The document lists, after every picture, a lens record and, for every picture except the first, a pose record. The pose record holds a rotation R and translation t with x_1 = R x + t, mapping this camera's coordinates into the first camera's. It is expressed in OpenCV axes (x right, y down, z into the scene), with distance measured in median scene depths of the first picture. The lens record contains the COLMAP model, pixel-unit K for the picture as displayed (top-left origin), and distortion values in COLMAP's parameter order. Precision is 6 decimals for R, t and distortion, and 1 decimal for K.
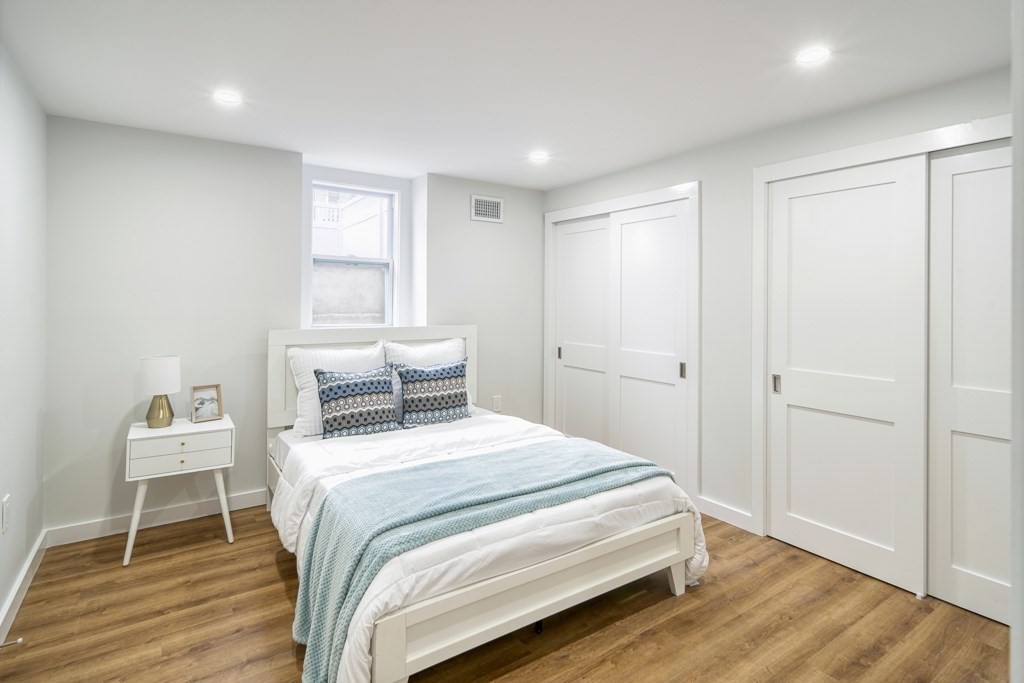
lens RADIAL K [[499.9, 0, 521.4], [0, 499.9, 300.2], [0, 0, 1]] dist [0.005607, -0.000065]
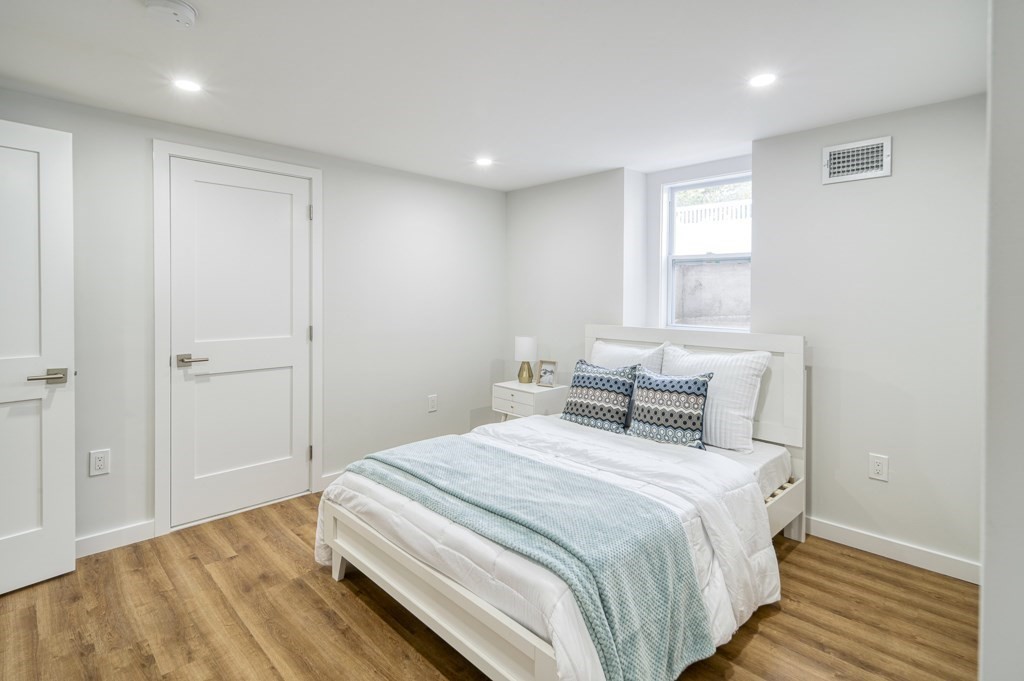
lens RADIAL K [[499.9, 0, 521.4], [0, 499.9, 299.2], [0, 0, 1]] dist [0.005607, -0.000065]
pose [[0.202477, 0.001931, -0.979285, 0.702473], [-0.006425, 0.999979, 0.000644, -0.000458], [0.979266, 0.006162, 0.202485, 0.645924]]
